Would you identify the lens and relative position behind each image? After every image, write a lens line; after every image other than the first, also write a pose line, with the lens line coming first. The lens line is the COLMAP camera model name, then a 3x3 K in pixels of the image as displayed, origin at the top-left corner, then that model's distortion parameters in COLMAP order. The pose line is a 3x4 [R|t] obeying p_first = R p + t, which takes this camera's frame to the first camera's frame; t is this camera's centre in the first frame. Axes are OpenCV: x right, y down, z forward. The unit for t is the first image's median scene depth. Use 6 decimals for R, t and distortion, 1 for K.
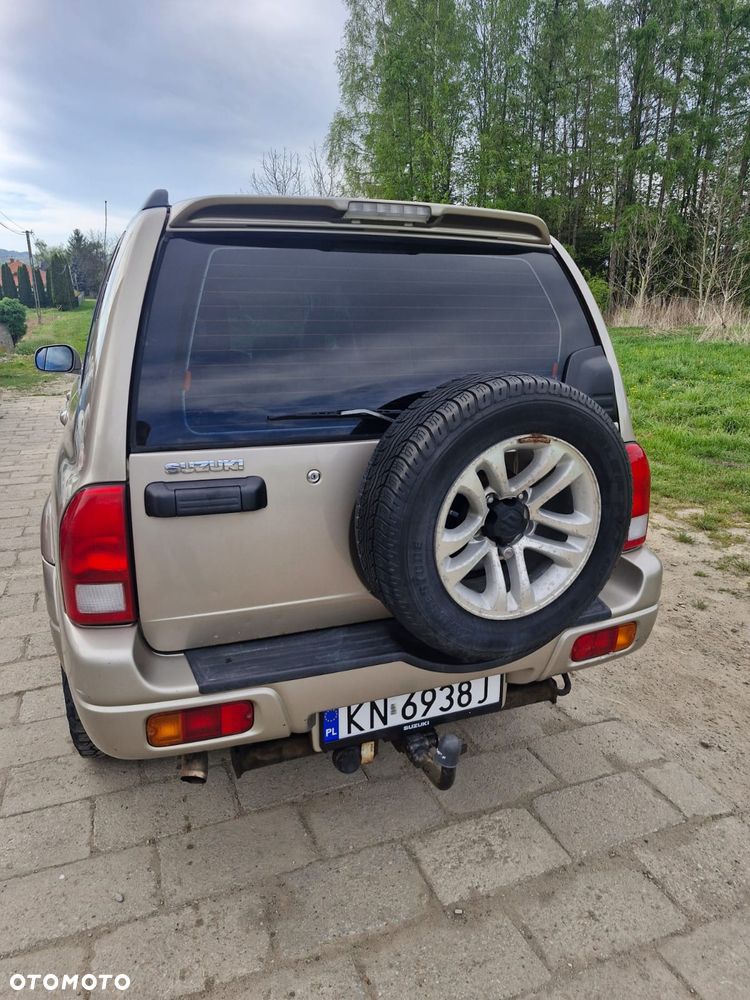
lens RADIAL K [[696.3, 0, 373.3], [0, 696.3, 500.2], [0, 0, 1]] dist [0.059849, -0.067310]
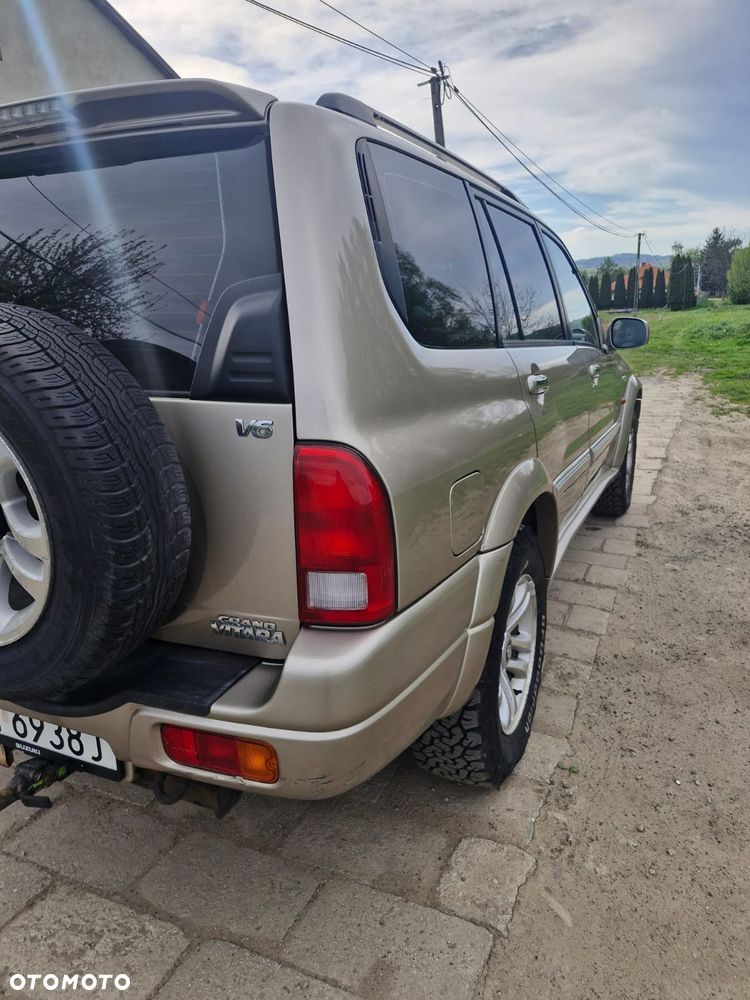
lens RADIAL K [[696.3, 0, 379.1], [0, 696.3, 502.7], [0, 0, 1]] dist [0.059849, -0.067310]
pose [[0.692416, 0.173165, -0.700409, 0.875789], [-0.172375, 0.982362, 0.072466, -0.091126], [0.700604, 0.070557, 0.710053, 0.684245]]
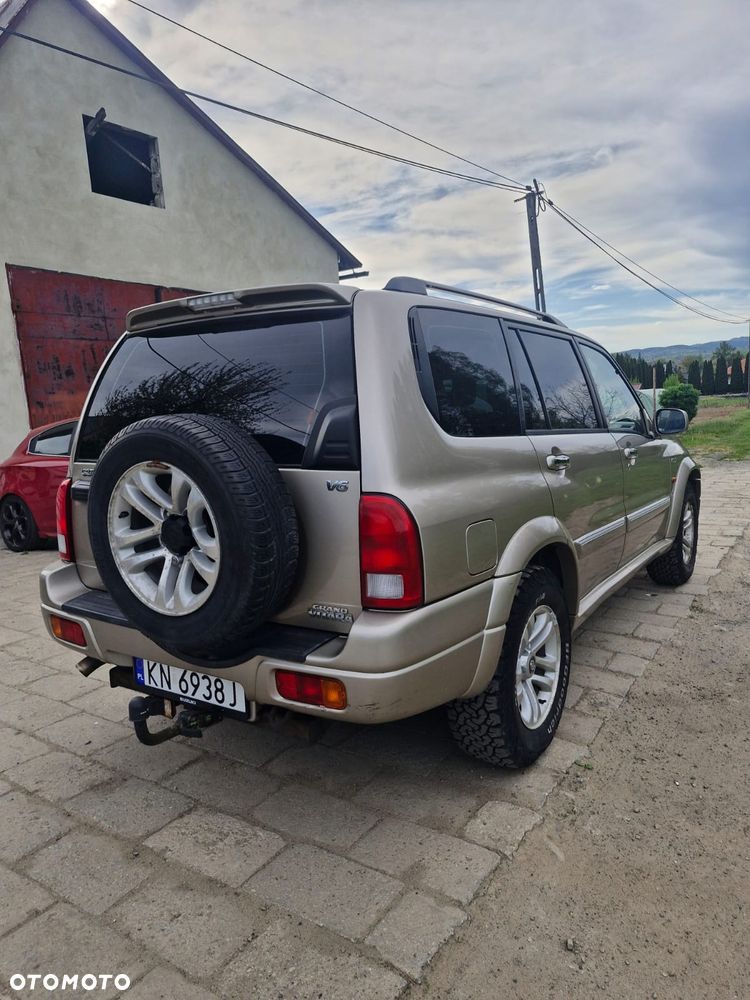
lens RADIAL K [[696.3, 0, 374.7], [0, 696.3, 497.9], [0, 0, 1]] dist [0.059849, -0.067310]
pose [[0.571396, 0.085464, -0.816212, 1.229193], [-0.183424, 0.982703, -0.025510, -0.057644], [0.799914, 0.164289, 0.577189, 0.493766]]
